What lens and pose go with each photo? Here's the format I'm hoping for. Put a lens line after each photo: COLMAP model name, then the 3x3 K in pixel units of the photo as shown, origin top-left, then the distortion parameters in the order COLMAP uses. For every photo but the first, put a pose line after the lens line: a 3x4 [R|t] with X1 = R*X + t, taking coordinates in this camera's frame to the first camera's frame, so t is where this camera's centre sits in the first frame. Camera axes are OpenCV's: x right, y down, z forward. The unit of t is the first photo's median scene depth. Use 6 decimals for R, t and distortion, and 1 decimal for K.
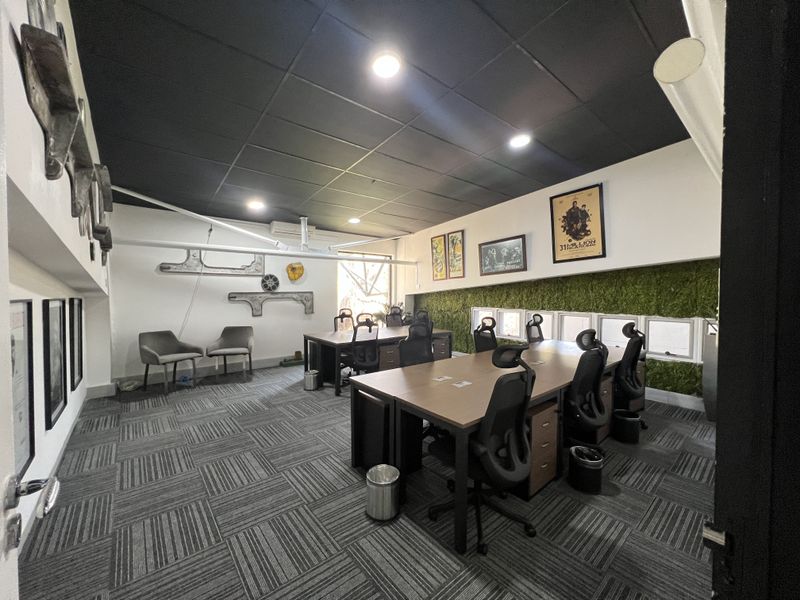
lens RADIAL K [[319.7, 0, 397.9], [0, 319.7, 301.9], [0, 0, 1]] dist [0.001201, 0.000009]
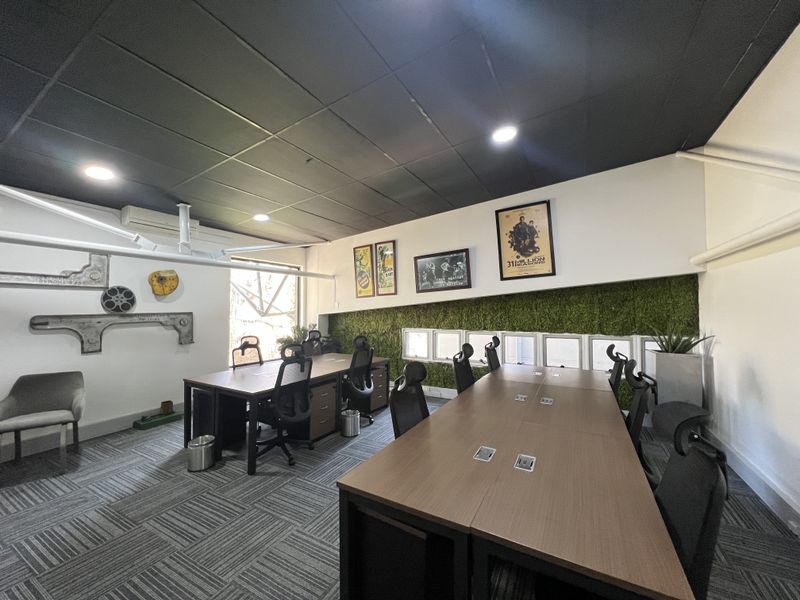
lens RADIAL K [[319.7, 0, 398.0], [0, 319.7, 300.9], [0, 0, 1]] dist [0.001201, 0.000009]
pose [[0.932299, 0.003469, 0.361671, -0.117085], [0.016788, 0.998461, -0.052852, -0.014373], [-0.361298, 0.055346, 0.930807, 0.212916]]
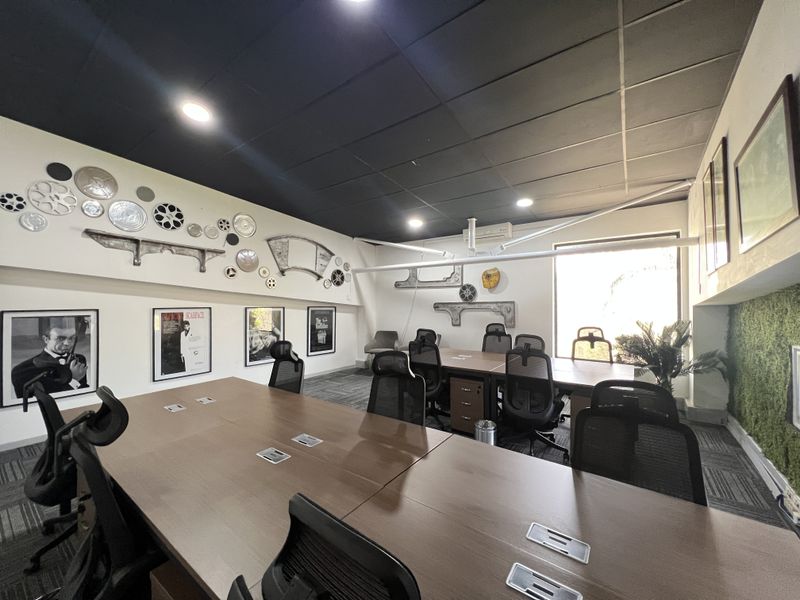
lens RADIAL K [[319.7, 0, 403.9], [0, 319.7, 300.3], [0, 0, 1]] dist [0.001201, 0.000009]
pose [[0.247330, -0.010910, -0.968870, 0.534872], [-0.026105, 0.999499, -0.017919, -0.014874], [0.968580, 0.029724, 0.246921, 0.619091]]
